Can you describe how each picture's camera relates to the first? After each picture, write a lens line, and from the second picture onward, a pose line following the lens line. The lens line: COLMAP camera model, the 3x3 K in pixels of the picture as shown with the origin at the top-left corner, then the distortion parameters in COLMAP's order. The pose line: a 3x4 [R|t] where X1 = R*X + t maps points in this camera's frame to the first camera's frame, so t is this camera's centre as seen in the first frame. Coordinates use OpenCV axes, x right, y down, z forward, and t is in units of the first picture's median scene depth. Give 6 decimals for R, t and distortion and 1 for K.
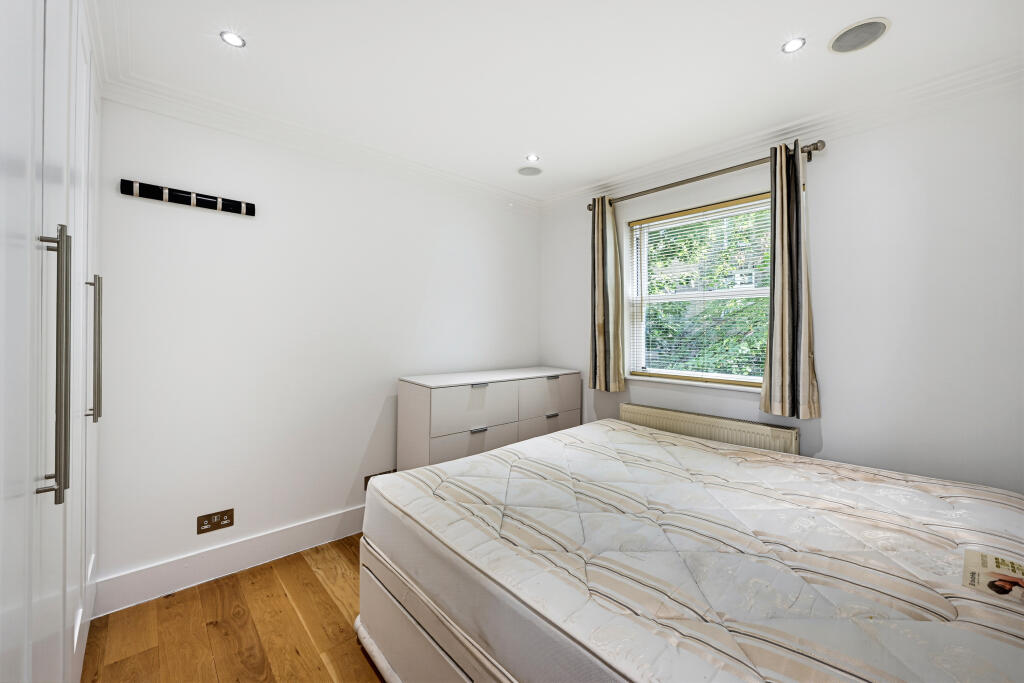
lens RADIAL K [[406.2, 0, 514.0], [0, 406.2, 334.5], [0, 0, 1]] dist [-0.000029, 0.000875]
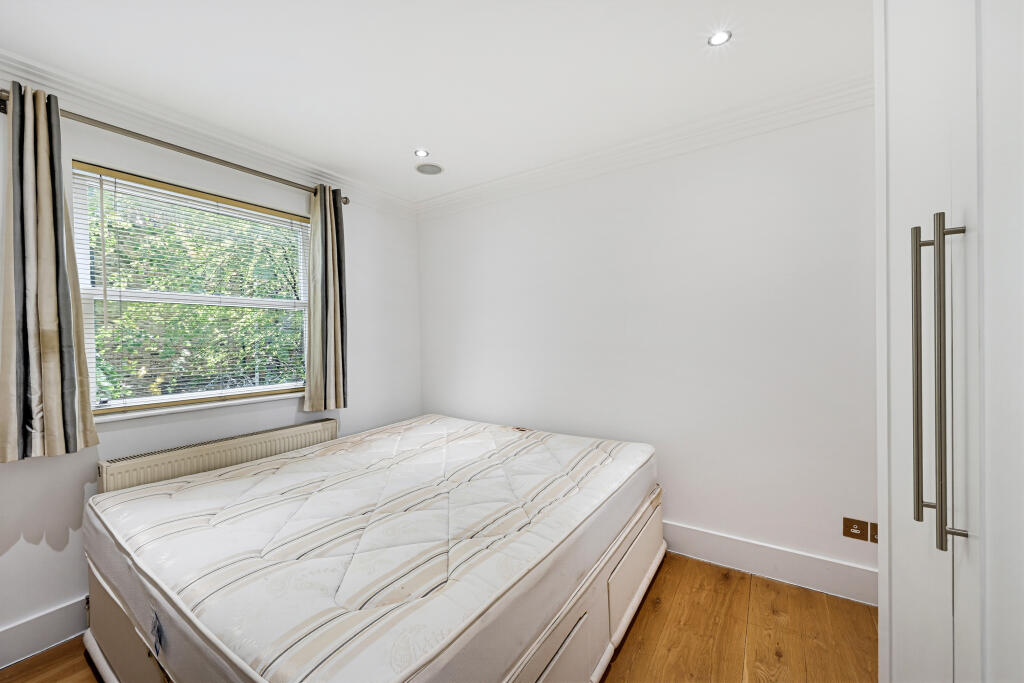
lens RADIAL K [[406.2, 0, 513.9], [0, 406.2, 339.9], [0, 0, 1]] dist [-0.000029, 0.000875]
pose [[-0.252901, -0.010556, 0.967435, -0.775236], [0.019827, 0.999674, 0.016091, -0.021004], [-0.967289, 0.023251, -0.252609, 0.921653]]
